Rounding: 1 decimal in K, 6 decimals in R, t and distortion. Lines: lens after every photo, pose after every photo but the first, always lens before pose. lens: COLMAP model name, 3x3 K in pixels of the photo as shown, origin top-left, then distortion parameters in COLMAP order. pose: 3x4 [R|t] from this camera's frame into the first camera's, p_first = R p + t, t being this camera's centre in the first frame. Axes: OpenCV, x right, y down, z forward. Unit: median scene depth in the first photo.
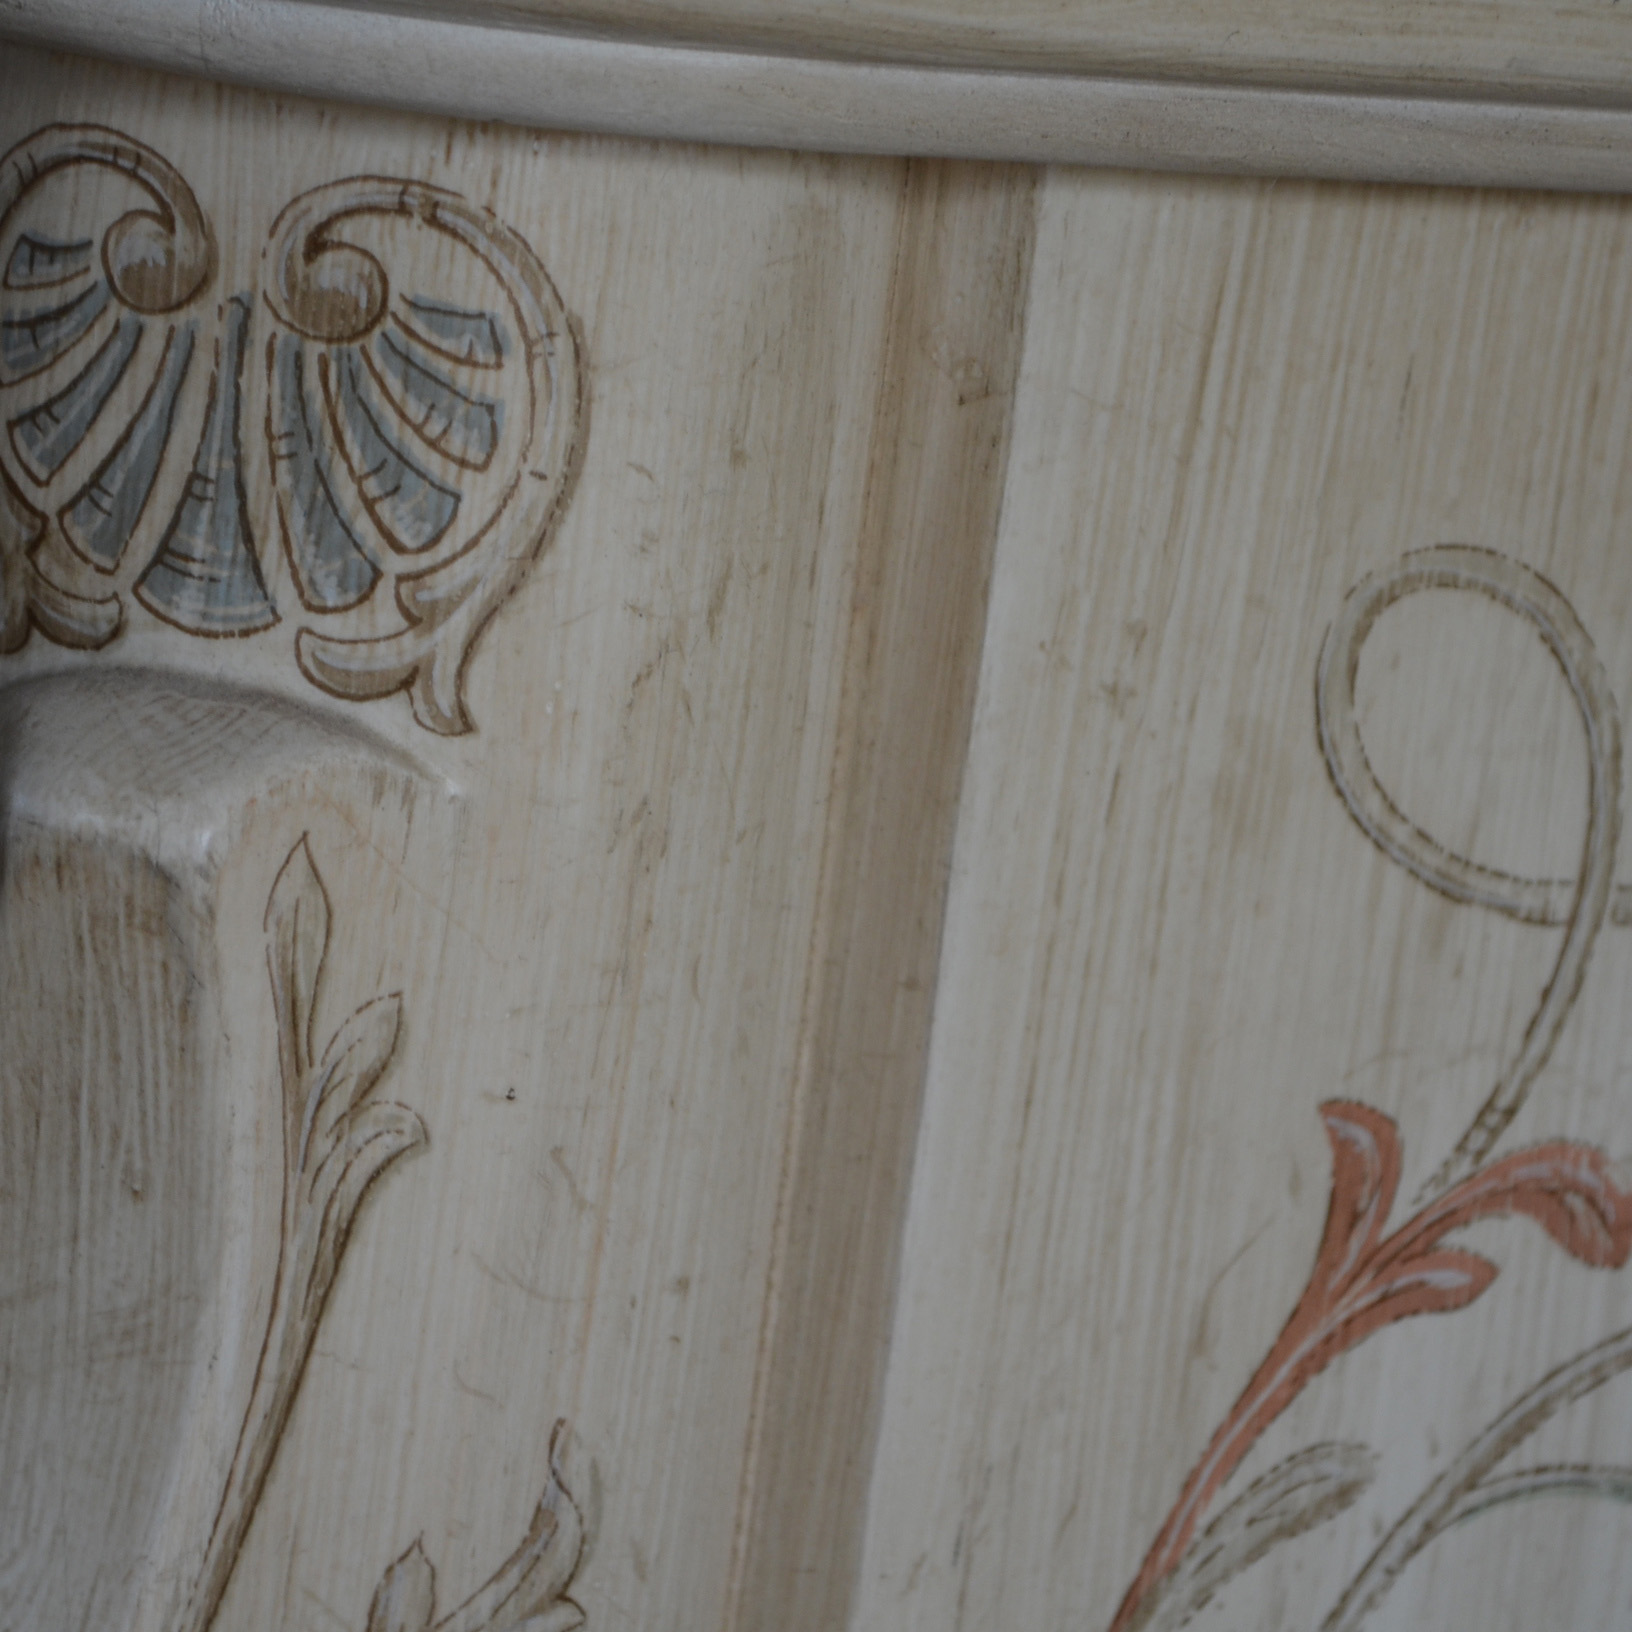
lens RADIAL K [[5499.3, 0, 816.0], [0, 5499.3, 816.0], [0, 0, 1]] dist [-0.018498, 1.180290]
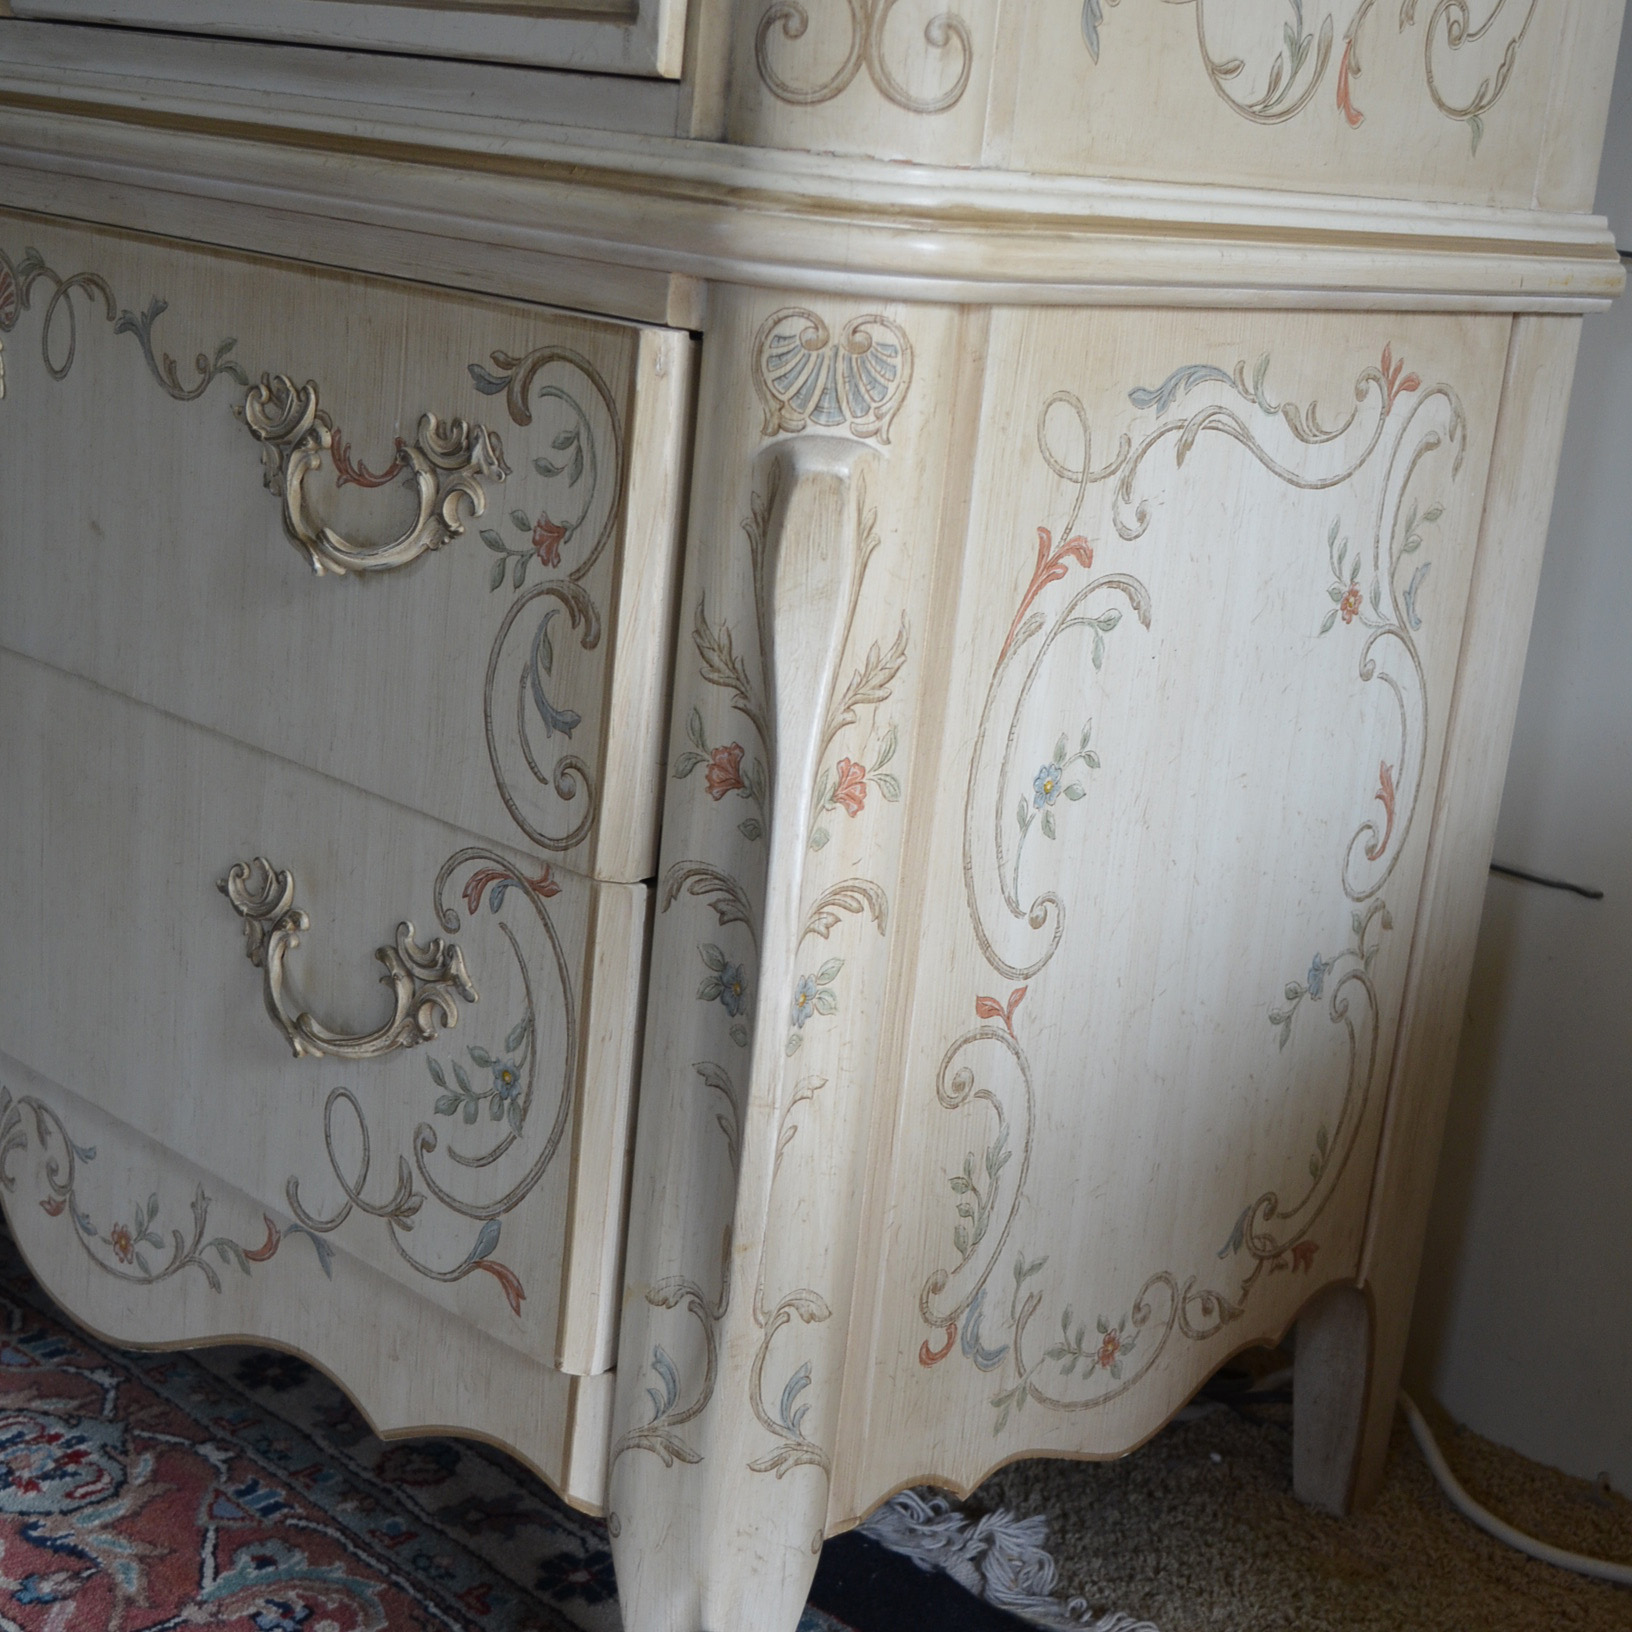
lens RADIAL K [[2643.8, 0, 816.0], [0, 2643.8, 816.0], [0, 0, 1]] dist [-0.043130, -0.053818]
pose [[0.941128, -0.120518, 0.315839, -0.801848], [0.103564, 0.992157, 0.069989, 0.122774], [-0.321797, -0.033159, 0.946228, -0.944161]]
